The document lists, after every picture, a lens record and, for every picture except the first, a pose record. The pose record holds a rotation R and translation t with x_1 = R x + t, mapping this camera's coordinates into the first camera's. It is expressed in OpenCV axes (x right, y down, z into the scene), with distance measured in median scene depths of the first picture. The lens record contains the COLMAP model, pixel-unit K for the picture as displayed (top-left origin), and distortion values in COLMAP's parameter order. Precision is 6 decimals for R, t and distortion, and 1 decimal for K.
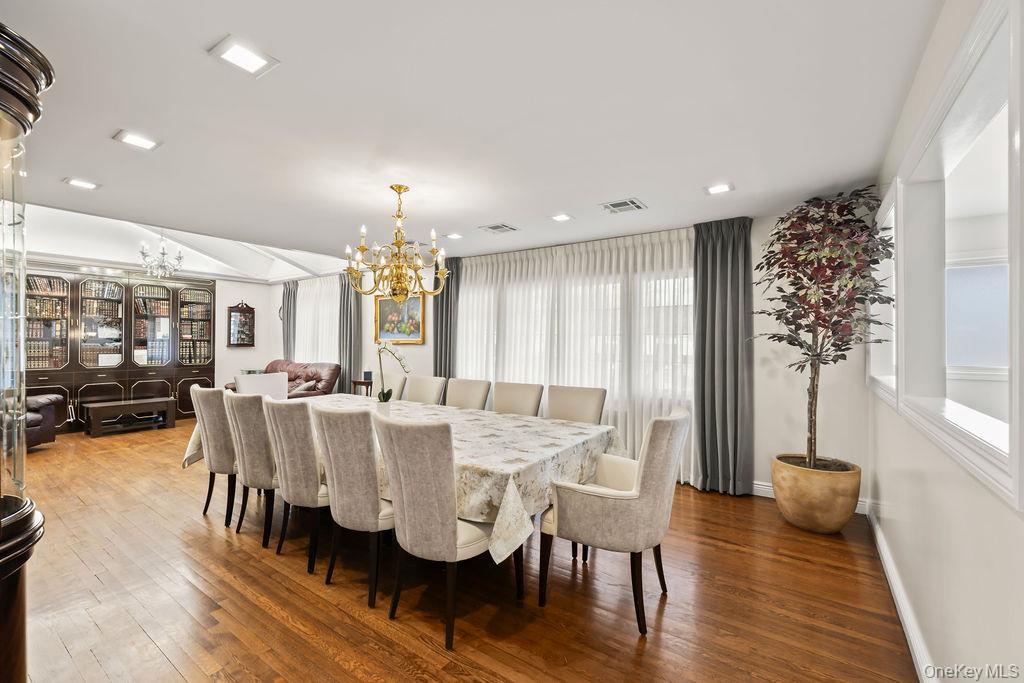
lens RADIAL K [[447.0, 0, 512.1], [0, 447.0, 335.1], [0, 0, 1]] dist [-0.001313, -0.000003]
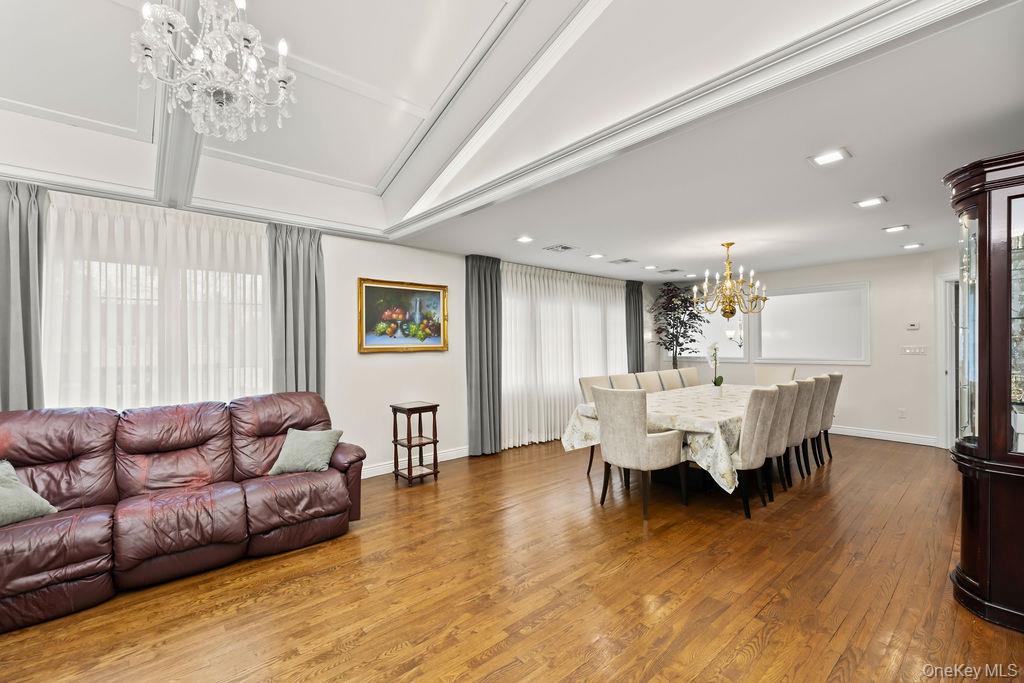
lens RADIAL K [[444.4, 0, 510.4], [0, 444.4, 343.3], [0, 0, 1]] dist [0.002969, -0.000172]
pose [[0.208723, -0.005482, 0.977959, -0.888774], [0.001820, 0.999985, 0.005217, 0.002215], [-0.977973, 0.000691, 0.208730, 0.659108]]
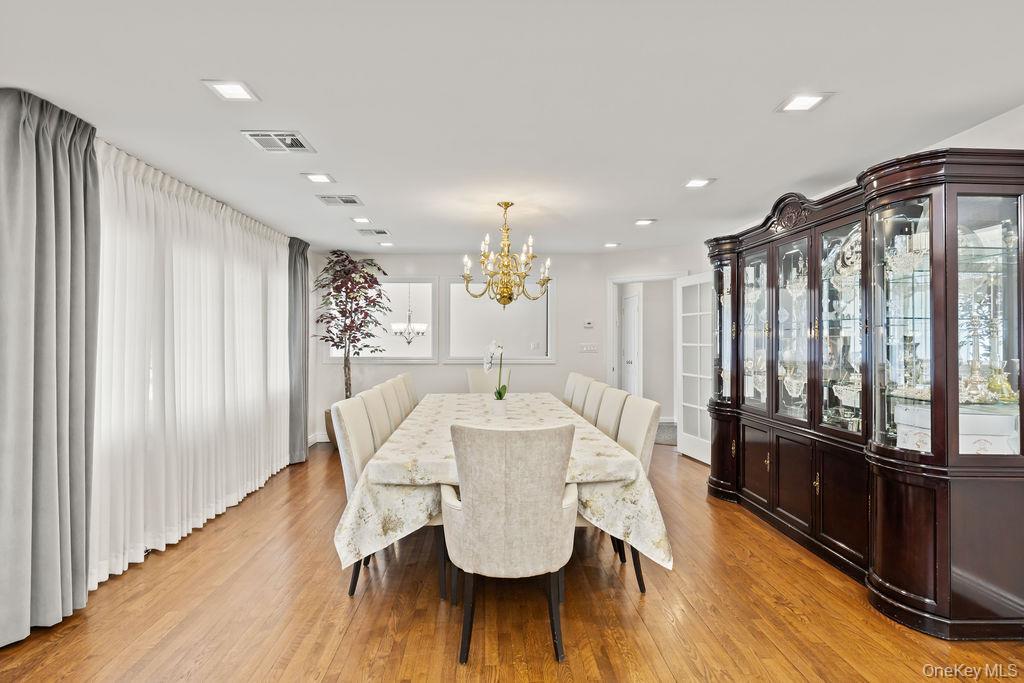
lens RADIAL K [[520.5, 0, 508.7], [0, 520.5, 326.8], [0, 0, 1]] dist [-0.001971, -0.000130]
pose [[-0.627395, 0.010659, 0.778628, -0.599415], [-0.012784, 0.999631, -0.023985, 0.006799], [-0.778596, -0.025002, -0.627027, 0.843127]]
